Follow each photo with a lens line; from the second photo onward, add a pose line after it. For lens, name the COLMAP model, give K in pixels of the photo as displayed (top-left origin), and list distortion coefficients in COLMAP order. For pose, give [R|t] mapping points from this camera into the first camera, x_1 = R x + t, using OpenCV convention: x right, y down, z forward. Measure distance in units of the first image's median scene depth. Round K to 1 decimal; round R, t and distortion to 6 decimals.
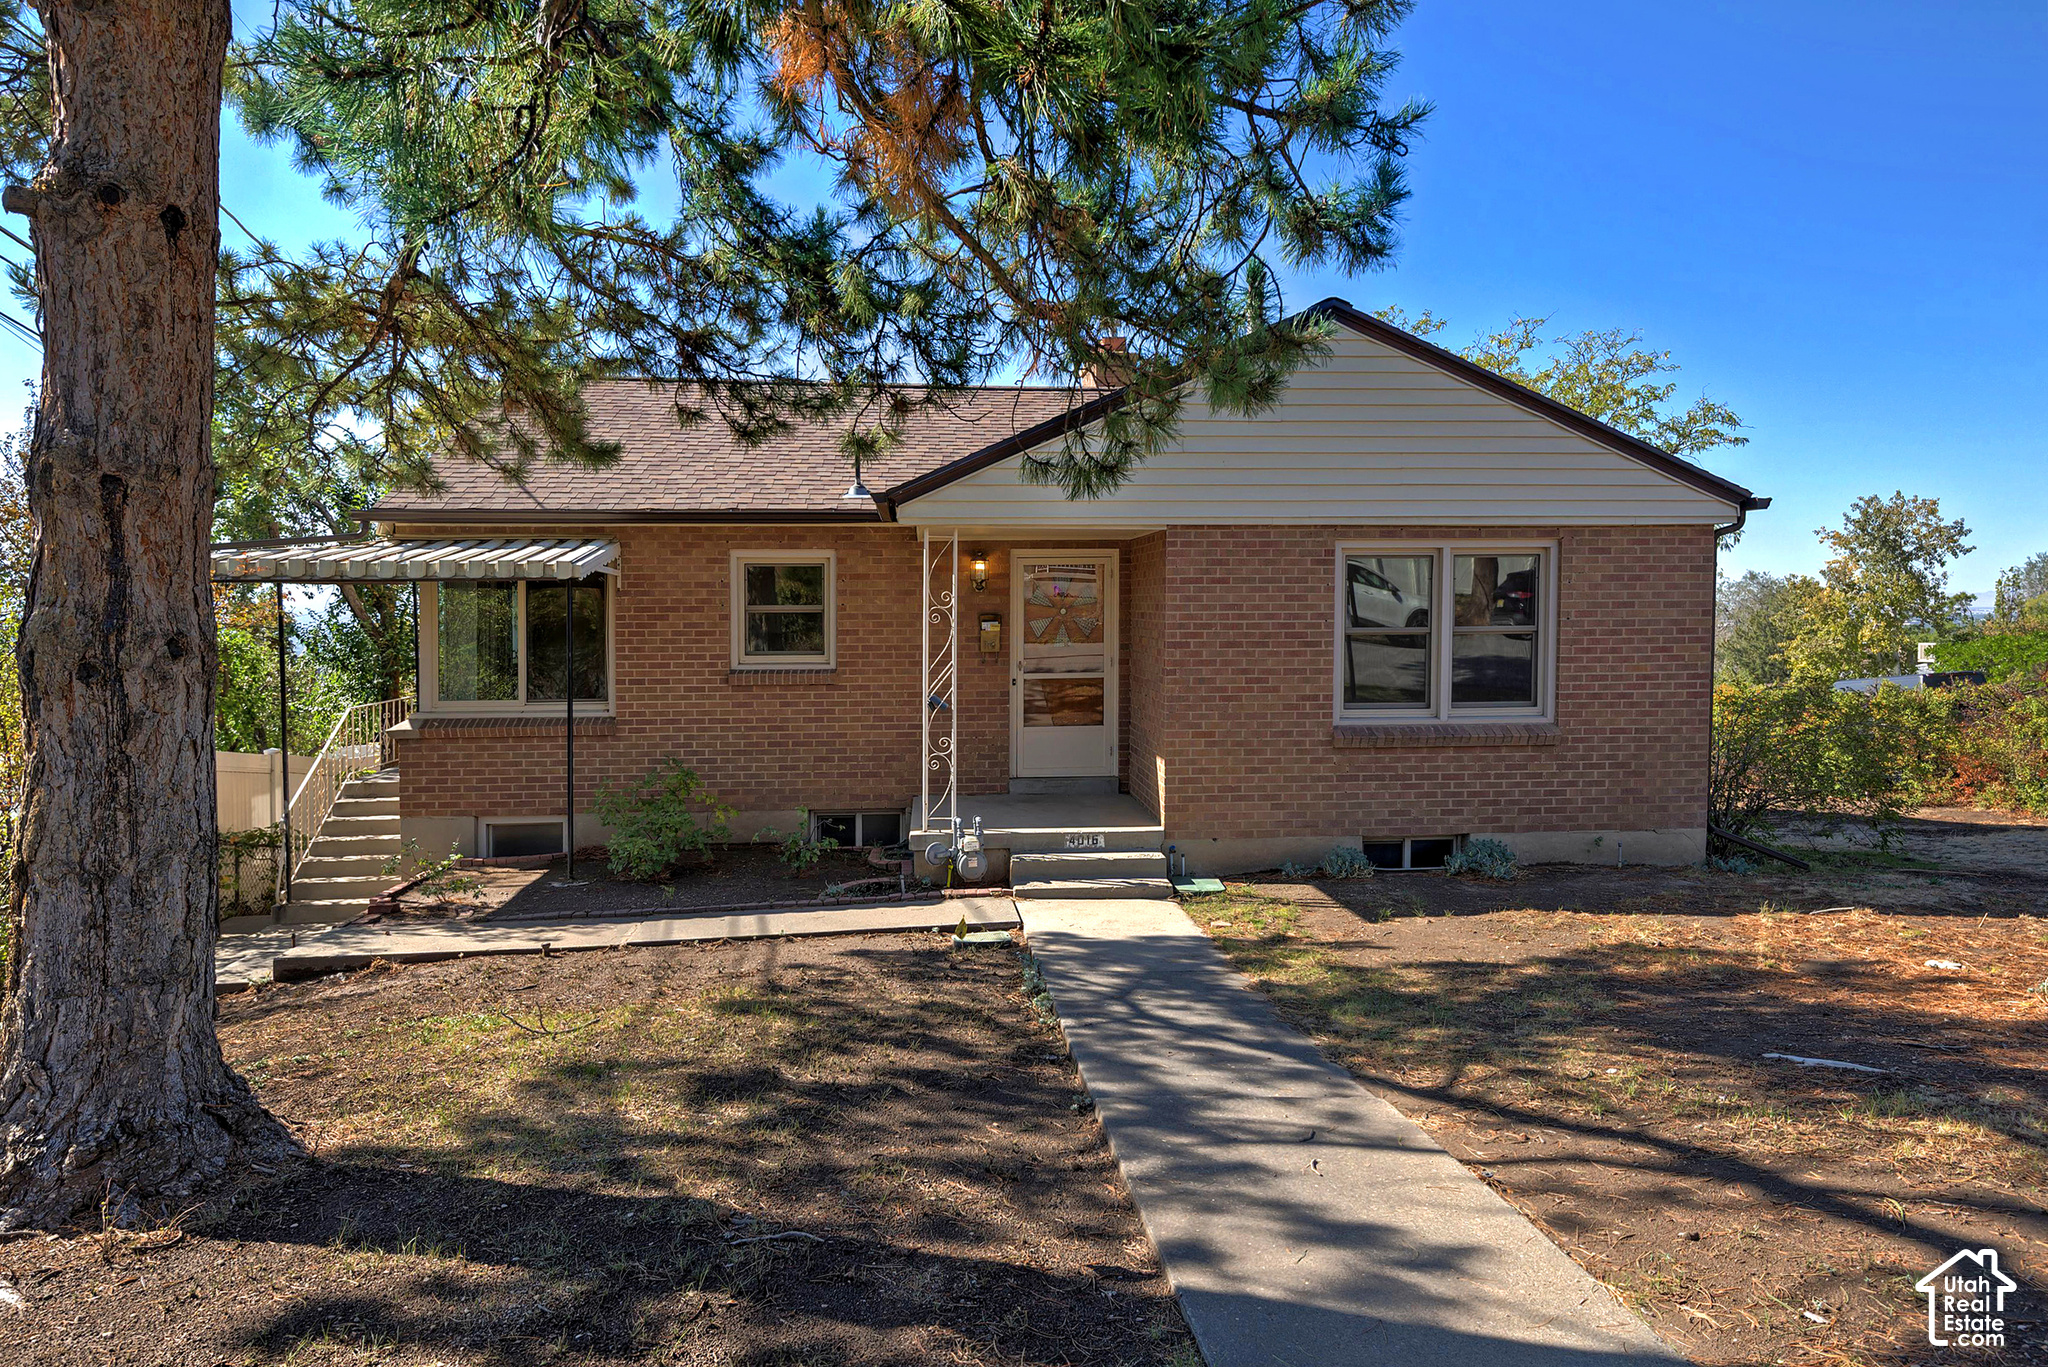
lens RADIAL K [[1297.5, 0, 1024.0], [0, 1297.5, 683.5], [0, 0, 1]] dist [0.002418, 0.000104]
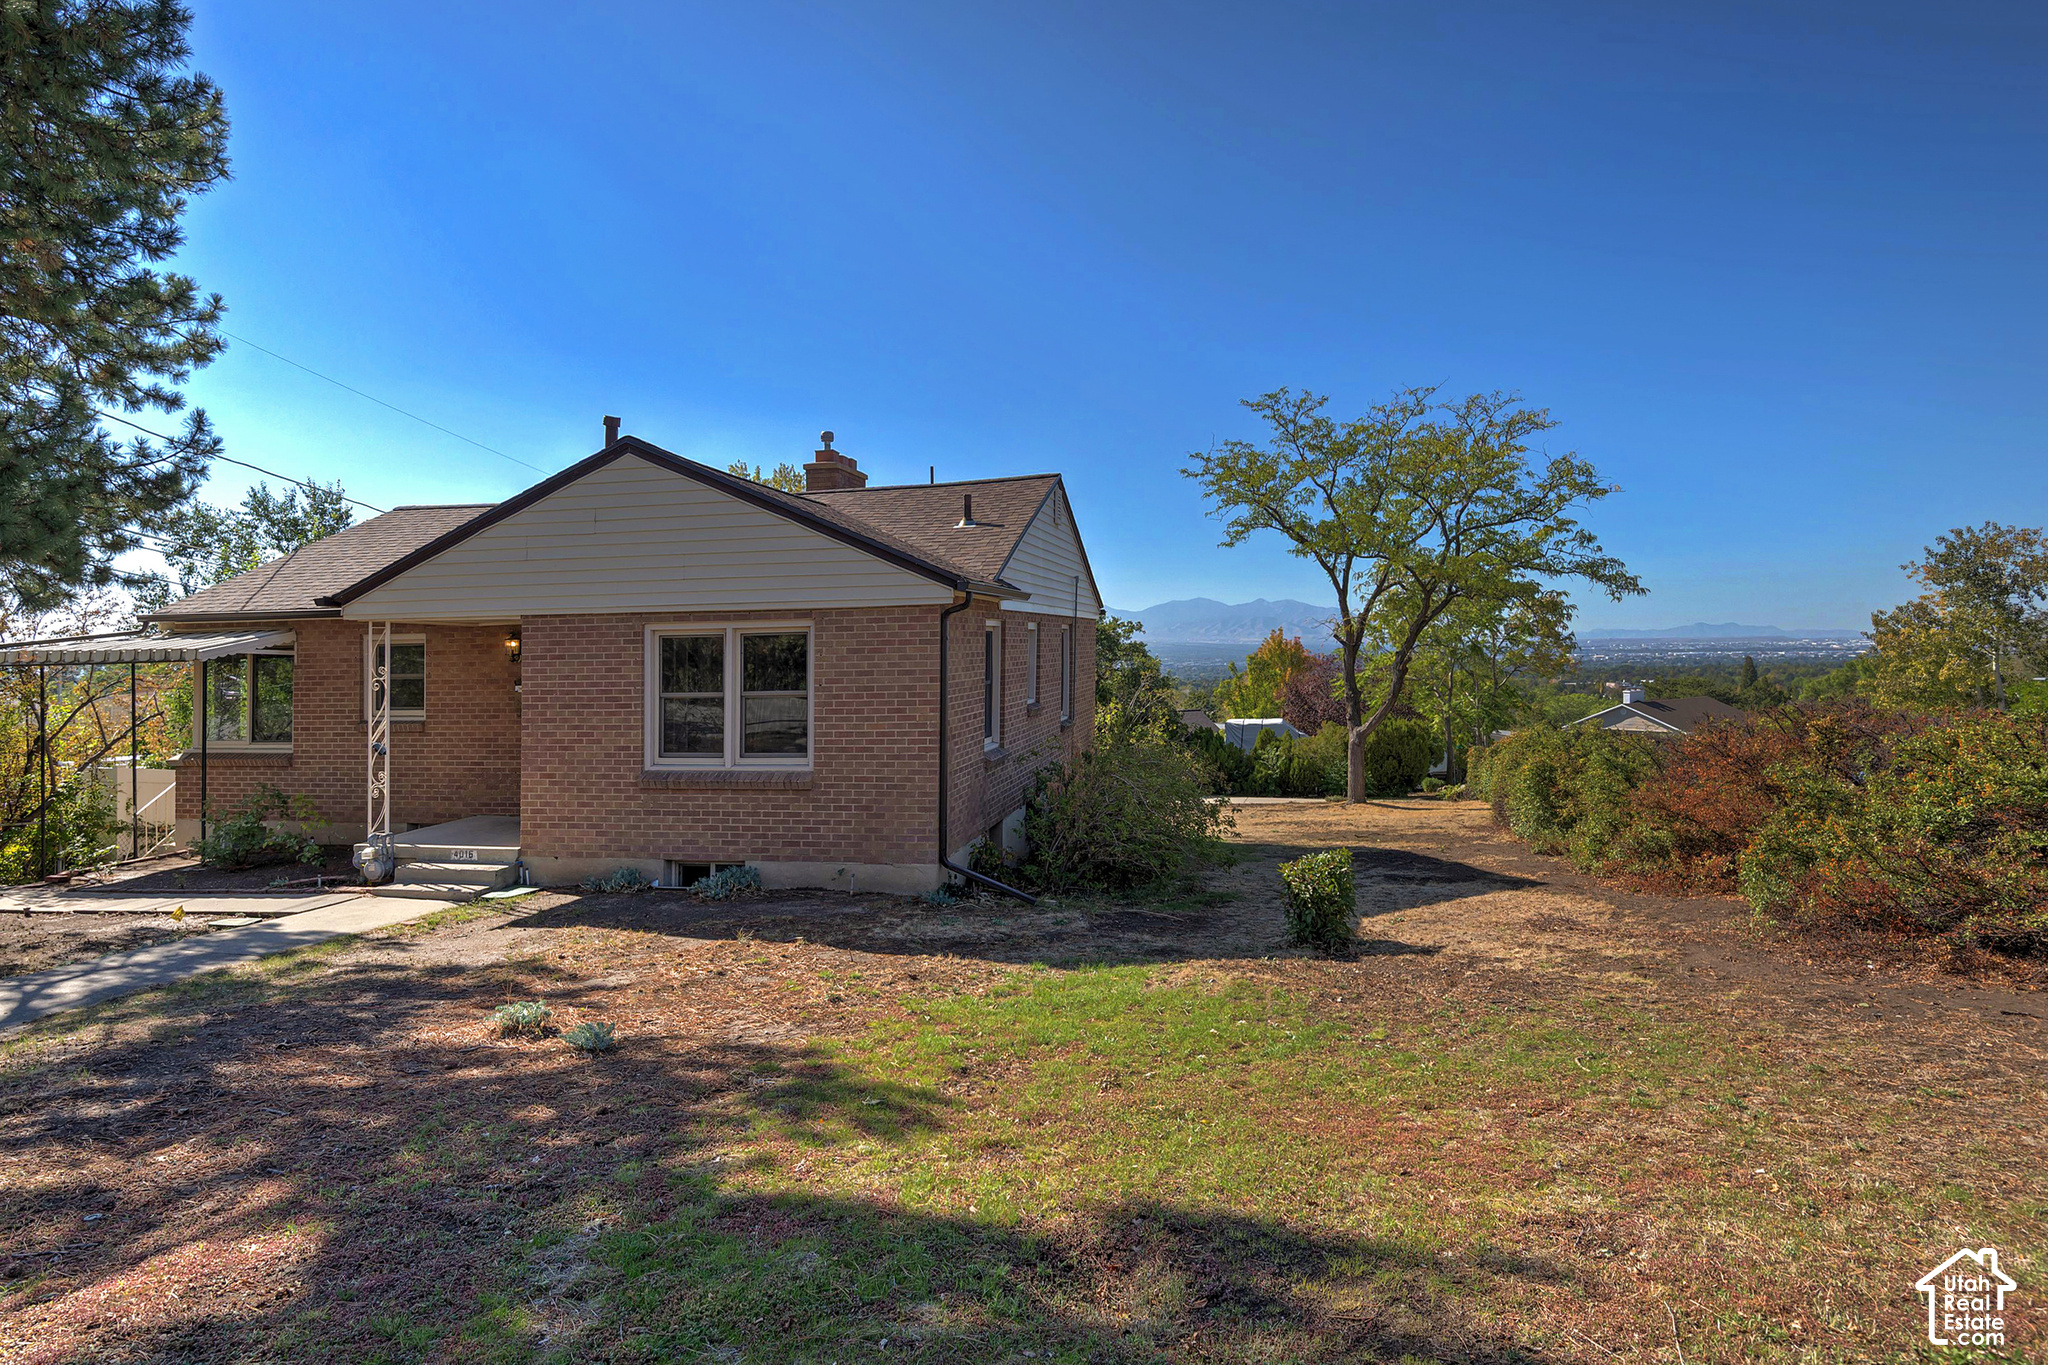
lens RADIAL K [[1102.8, 0, 1024.0], [0, 1102.8, 682.5], [0, 0, 1]] dist [0.001080, -0.000095]
pose [[0.963009, -0.003819, -0.269441, 0.879756], [-0.002924, 0.999693, -0.024617, -0.027730], [0.269453, 0.024494, 0.962702, 0.064821]]
